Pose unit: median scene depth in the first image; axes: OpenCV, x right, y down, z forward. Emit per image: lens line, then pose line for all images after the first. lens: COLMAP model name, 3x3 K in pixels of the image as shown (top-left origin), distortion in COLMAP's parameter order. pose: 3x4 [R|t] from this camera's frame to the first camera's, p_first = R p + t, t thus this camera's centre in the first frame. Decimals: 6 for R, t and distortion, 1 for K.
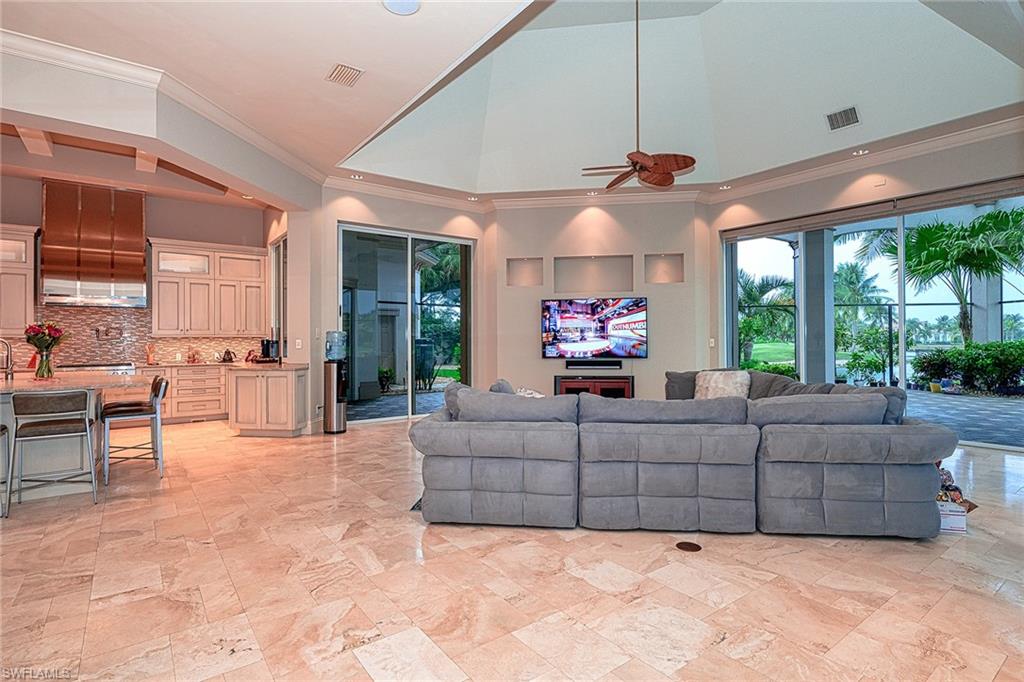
lens RADIAL K [[511.5, 0, 512.0], [0, 511.5, 341.0], [0, 0, 1]] dist [0.001445, -0.000512]
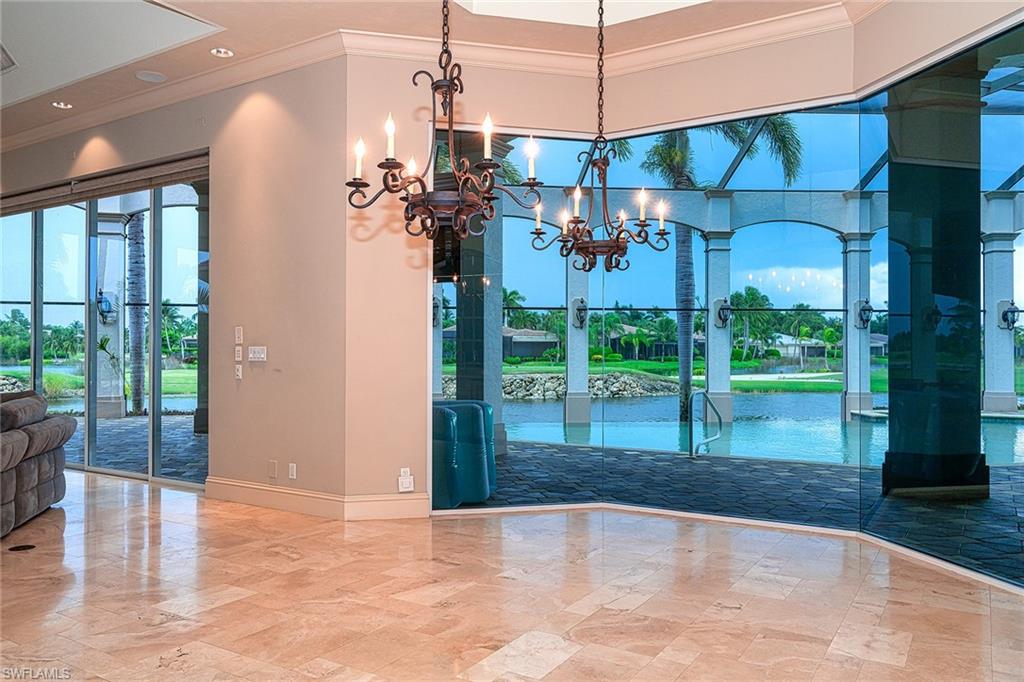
lens RADIAL K [[766.7, 0, 511.8], [0, 766.7, 355.4], [0, 0, 1]] dist [-0.032056, 0.000092]
pose [[-0.364922, -0.000564, 0.931038, -0.719162], [0.000084, 1.000000, 0.000638, 0.003492], [-0.931038, 0.000311, -0.364922, 0.309240]]
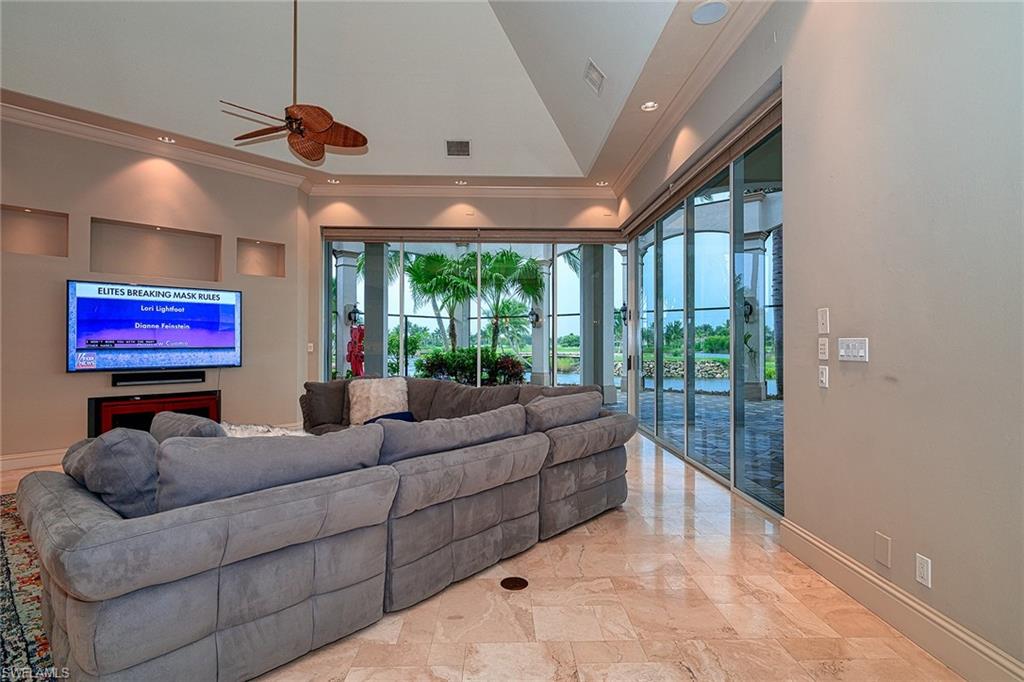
lens RADIAL K [[506.4, 0, 512.0], [0, 506.4, 341.0], [0, 0, 1]] dist [-0.004980, -0.001121]
pose [[0.578992, 0.010934, 0.815260, -0.173368], [-0.002711, 0.999930, -0.011485, 0.000945], [-0.815329, 0.004439, 0.578981, 0.245871]]
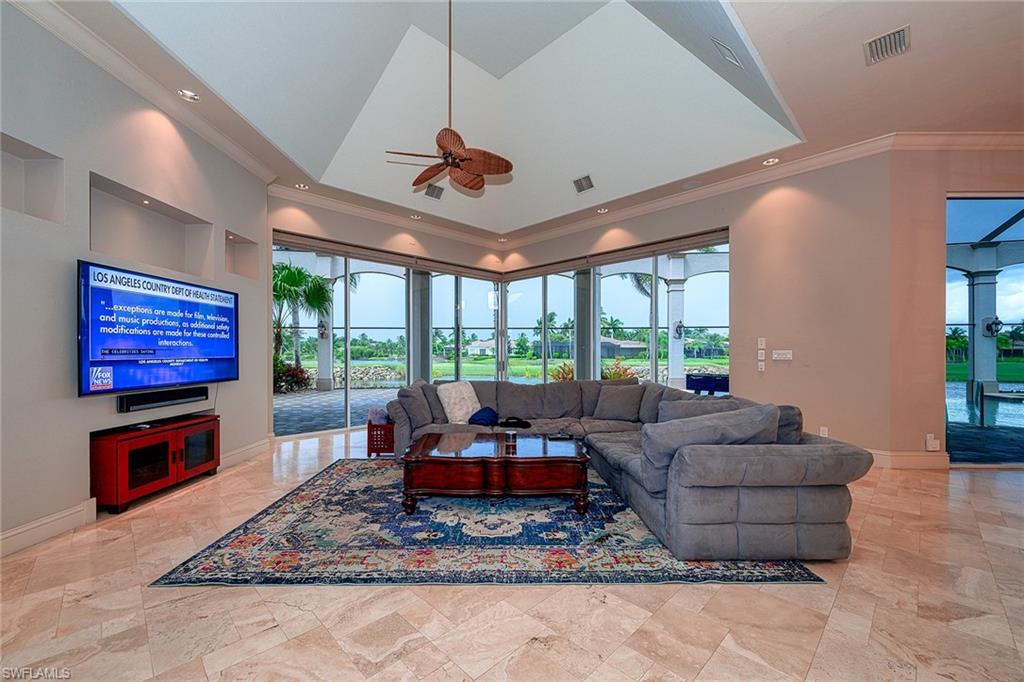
lens RADIAL K [[415.7, 0, 512.6], [0, 415.7, 354.4], [0, 0, 1]] dist [0.001563, 0.000021]
pose [[-0.142263, 0.002238, 0.989826, -0.448095], [0.002885, 0.999994, -0.001846, 0.000733], [-0.989825, 0.002593, -0.142269, 0.898920]]
